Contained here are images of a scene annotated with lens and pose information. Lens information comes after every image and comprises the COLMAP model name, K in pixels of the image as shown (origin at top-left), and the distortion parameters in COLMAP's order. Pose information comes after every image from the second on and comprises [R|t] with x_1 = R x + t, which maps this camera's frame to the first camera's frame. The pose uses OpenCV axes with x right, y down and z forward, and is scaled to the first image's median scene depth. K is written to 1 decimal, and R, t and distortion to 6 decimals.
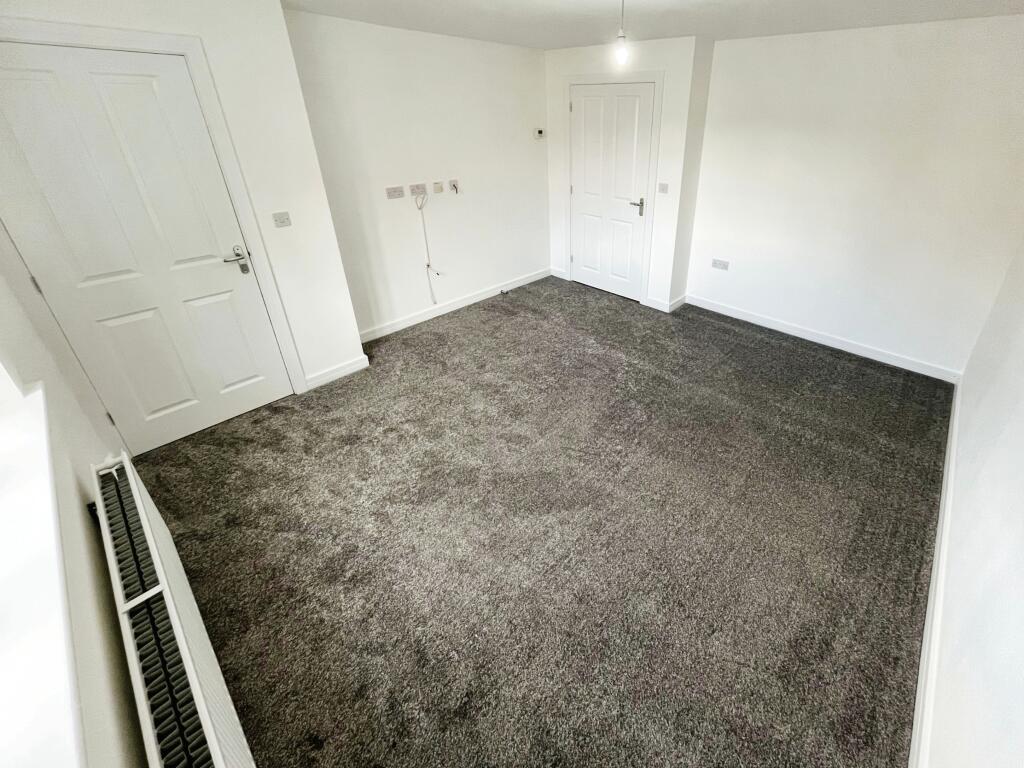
lens RADIAL K [[405.2, 0, 493.9], [0, 405.2, 378.6], [0, 0, 1]] dist [-0.002384, -0.000232]
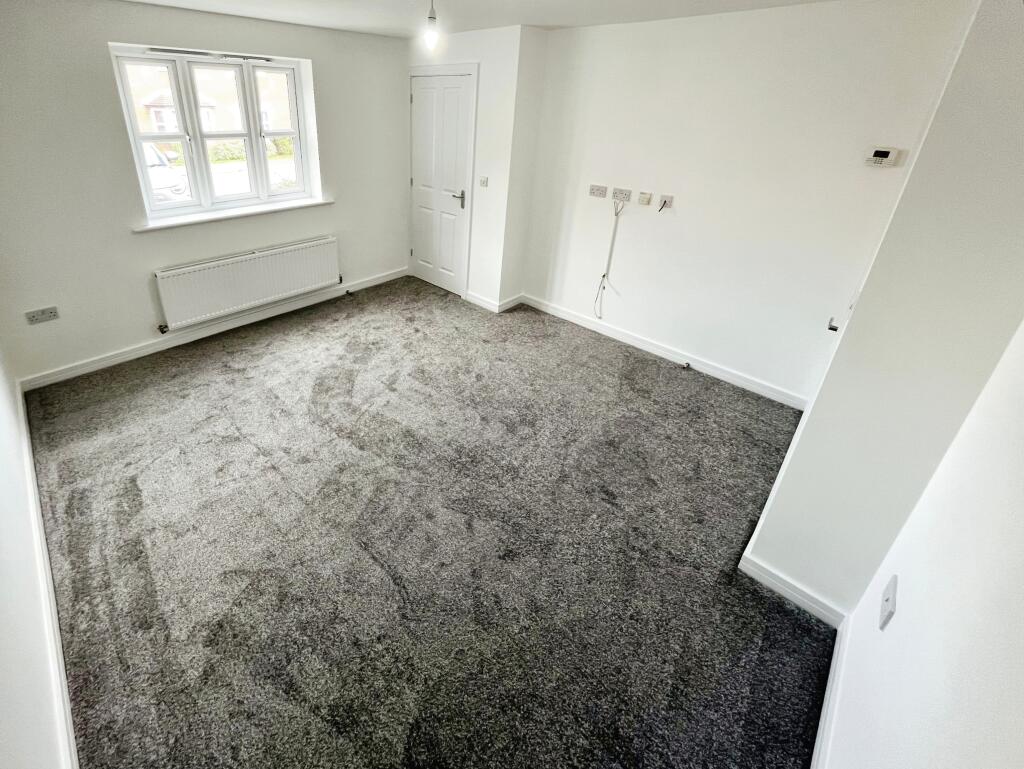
lens RADIAL K [[405.2, 0, 493.9], [0, 405.2, 379.1], [0, 0, 1]] dist [-0.002384, -0.000232]
pose [[0.030000, 0.551538, -0.833610, 0.969277], [-0.567108, 0.696152, 0.440183, -0.499195], [0.823097, 0.459541, 0.333666, 0.775612]]
